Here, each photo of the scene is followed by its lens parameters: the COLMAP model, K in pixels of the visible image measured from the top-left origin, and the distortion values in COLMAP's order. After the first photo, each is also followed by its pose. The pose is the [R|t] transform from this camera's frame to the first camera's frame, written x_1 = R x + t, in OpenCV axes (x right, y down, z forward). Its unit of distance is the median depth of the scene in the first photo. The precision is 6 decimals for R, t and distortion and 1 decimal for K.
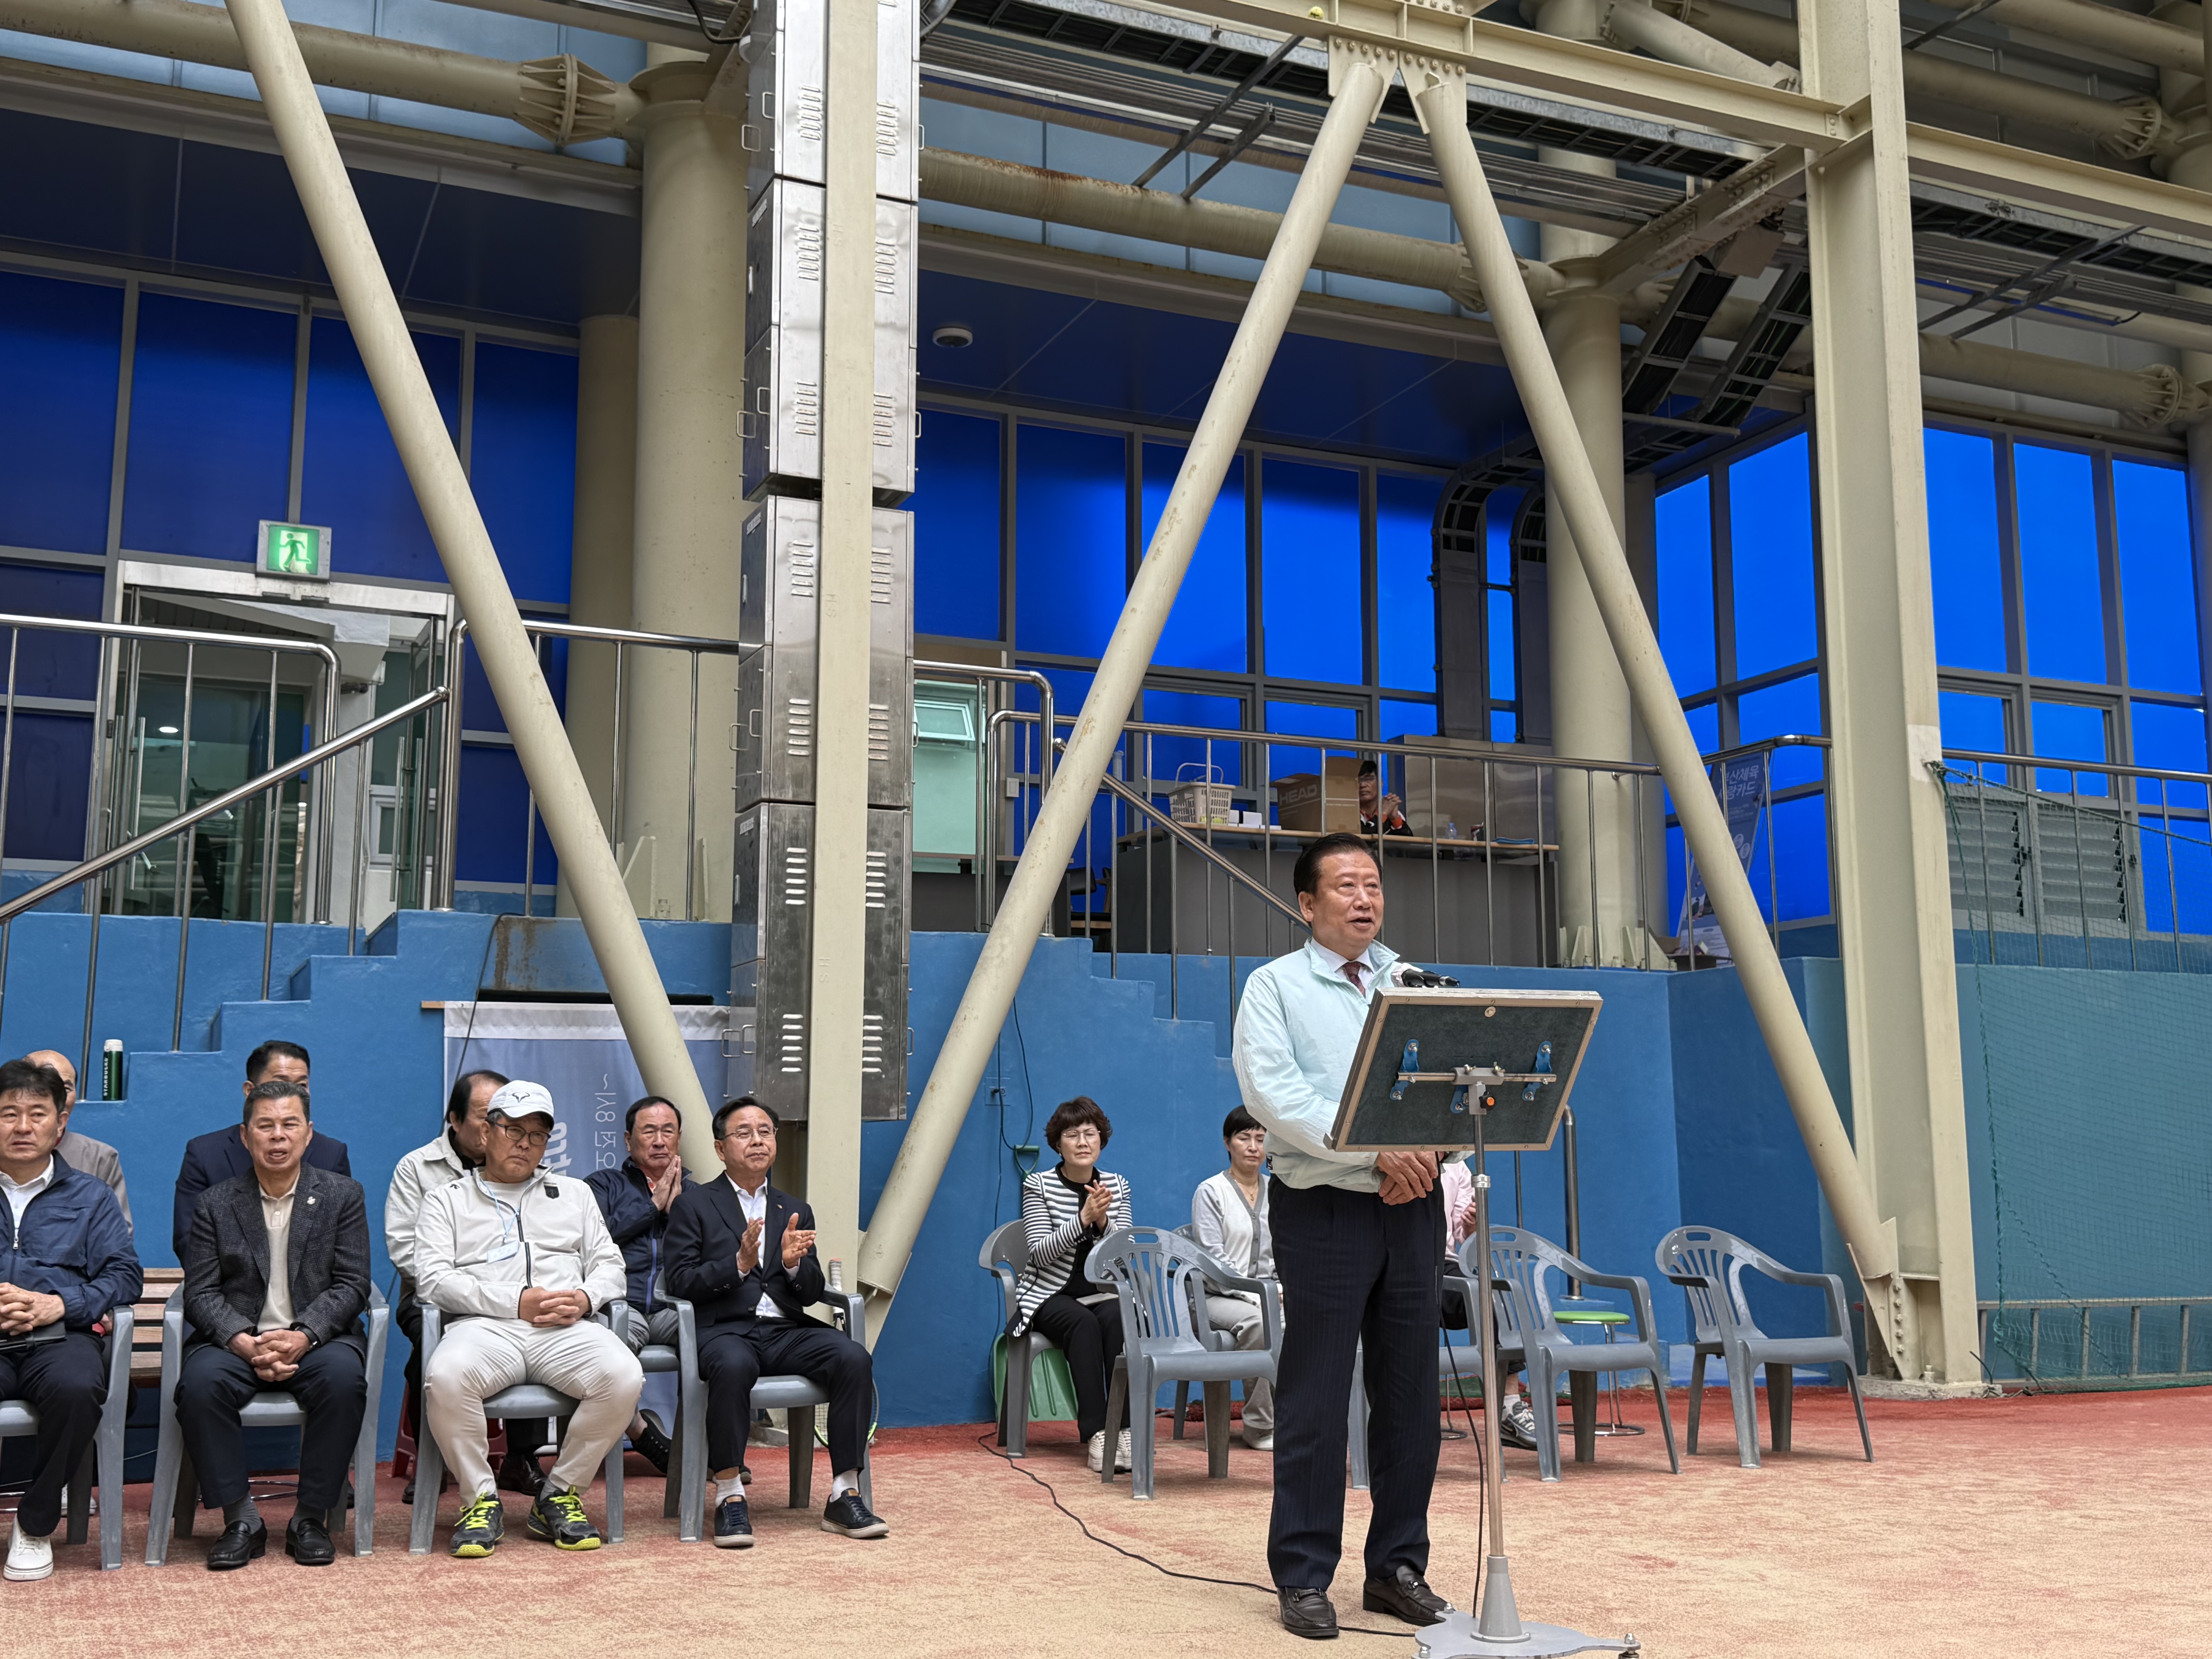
lens RADIAL K [[2208.5, 0, 1098.6], [0, 2208.5, 817.8], [0, 0, 1]] dist [0.198995, -0.464510]
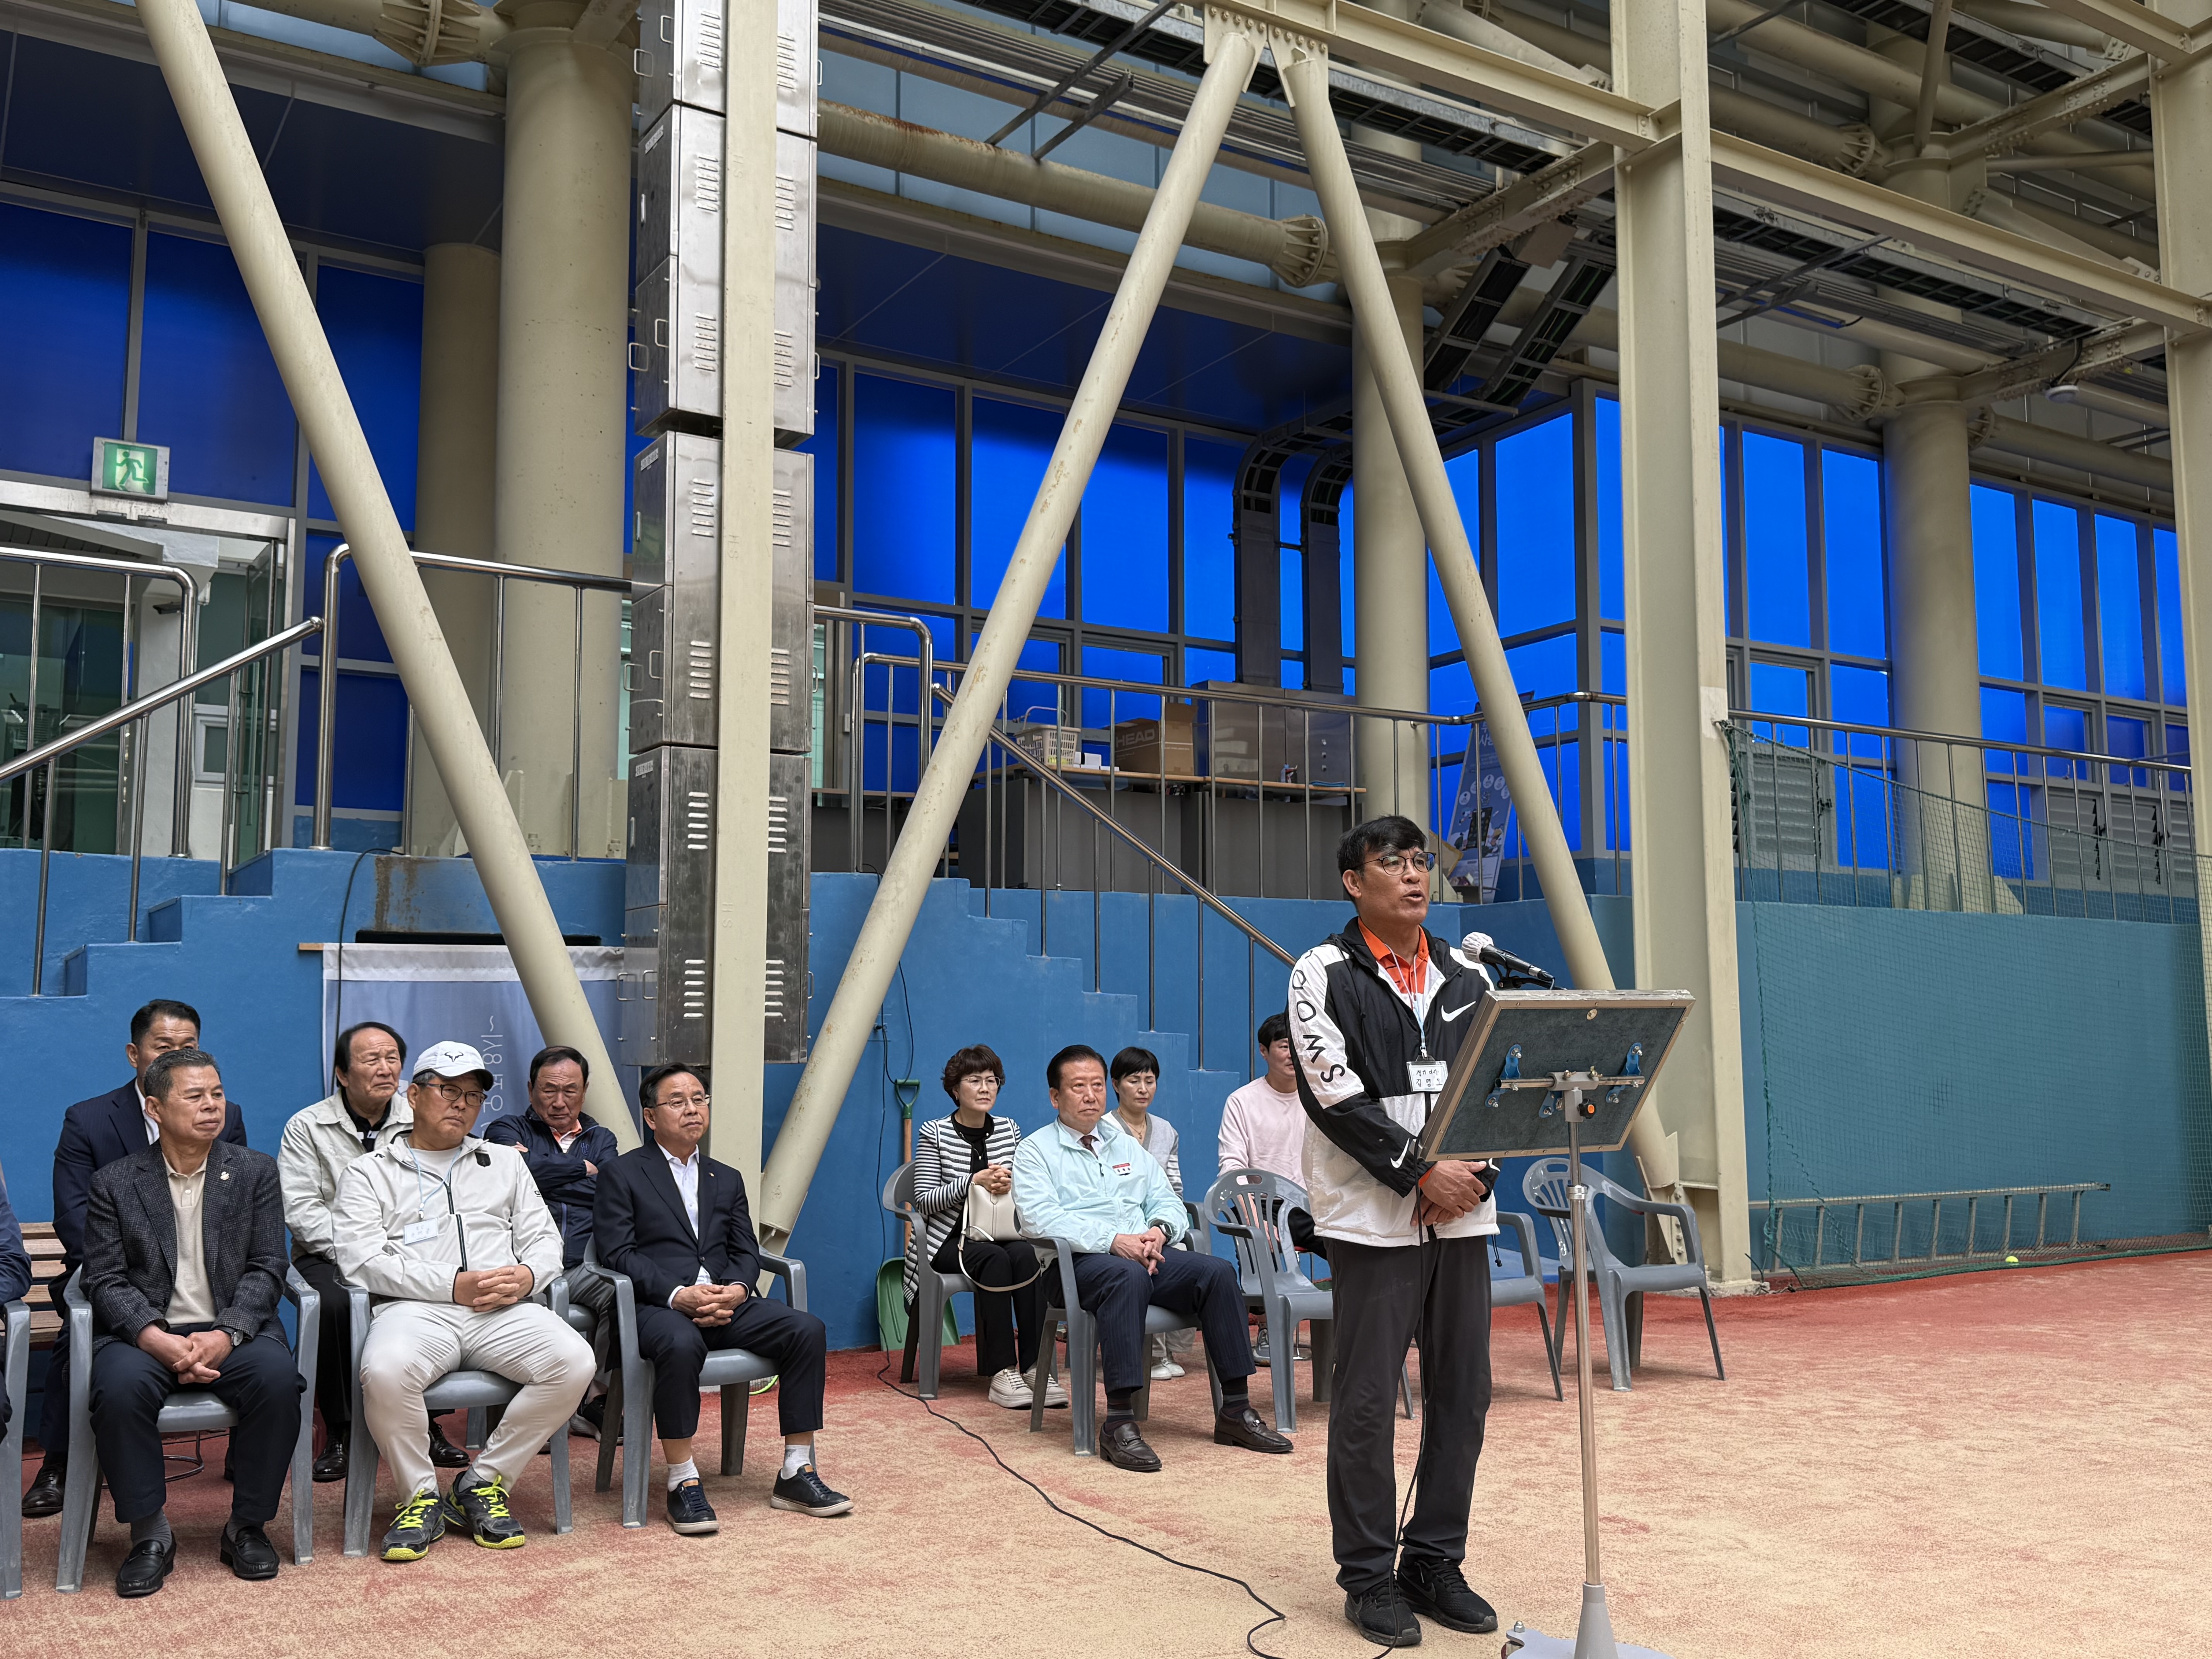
lens RADIAL K [[1932.7, 0, 1099.3], [0, 1932.7, 833.1], [0, 0, 1]] dist [0.183151, -0.391004]
pose [[0.990574, 0.012132, 0.136442, -0.060611], [-0.018909, 0.998645, 0.048484, -0.010727], [-0.135669, -0.050607, 0.989461, 0.088935]]
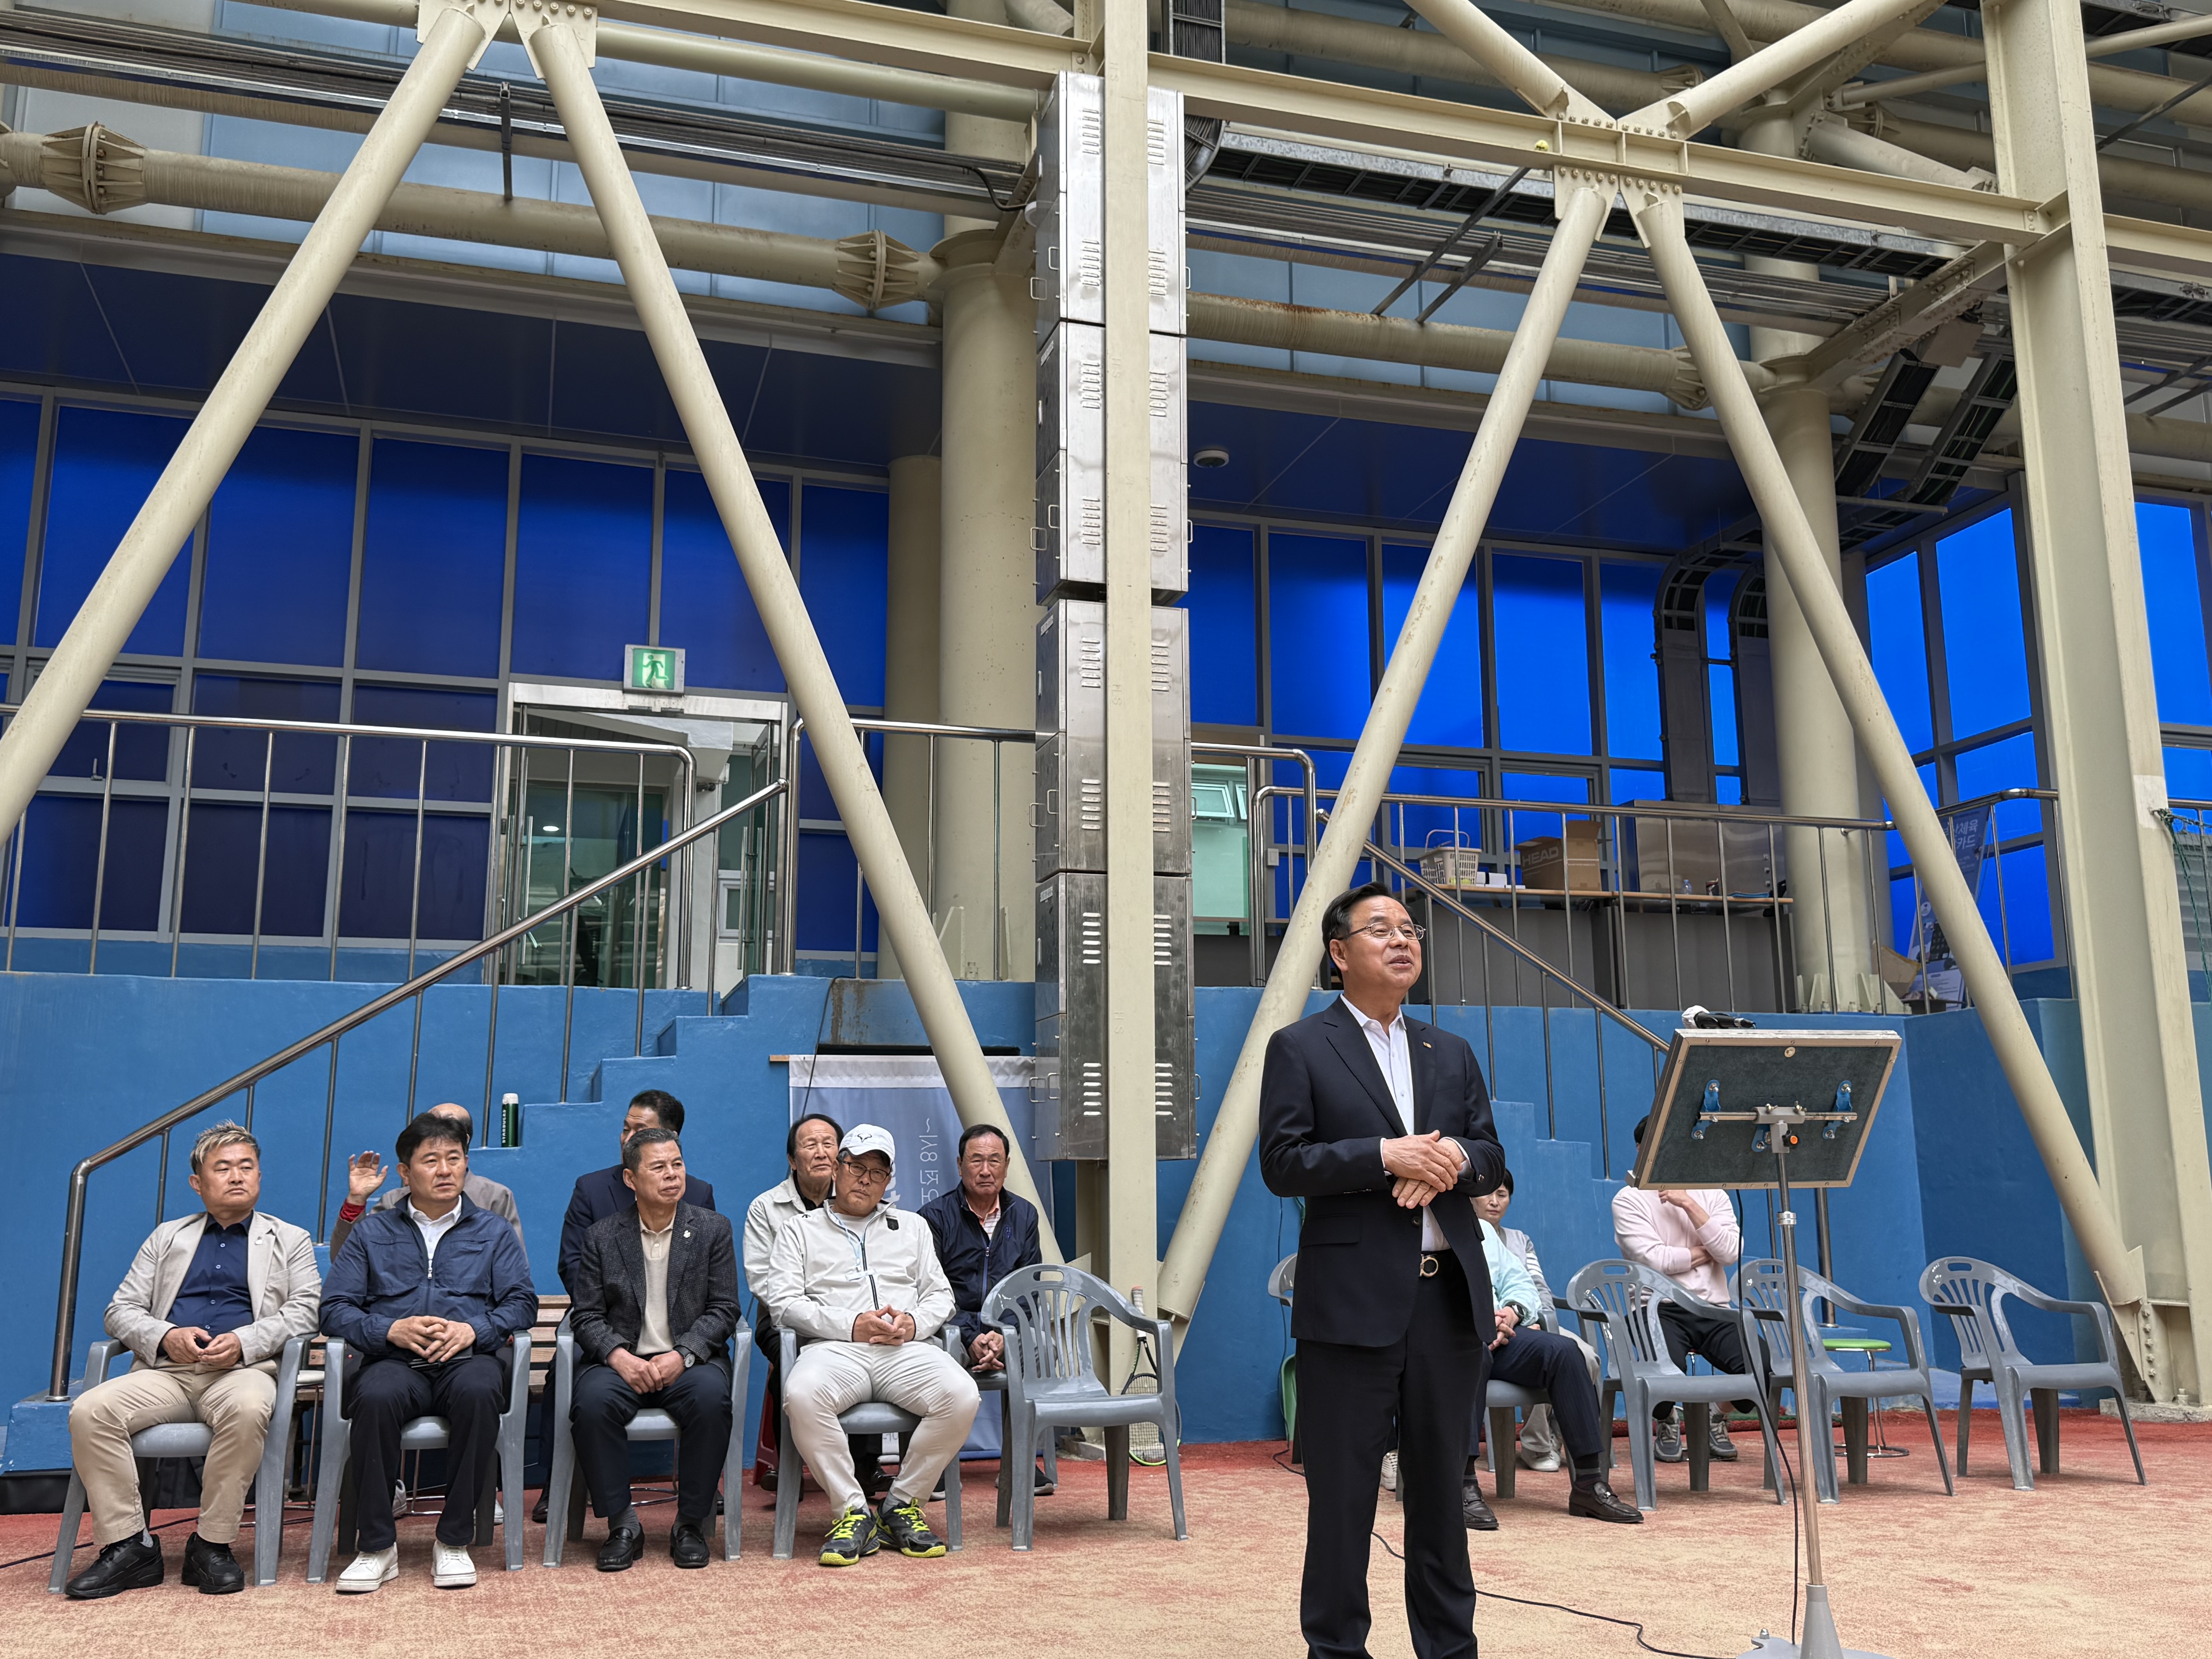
lens RADIAL K [[1944.6, 0, 1109.1], [0, 1944.6, 816.0], [0, 0, 1]] dist [0.183018, -0.415659]
pose [[0.993200, -0.027828, -0.113044, -0.012353], [0.023516, 0.998951, -0.039301, 0.002957], [0.114019, 0.036376, 0.992812, 0.023262]]
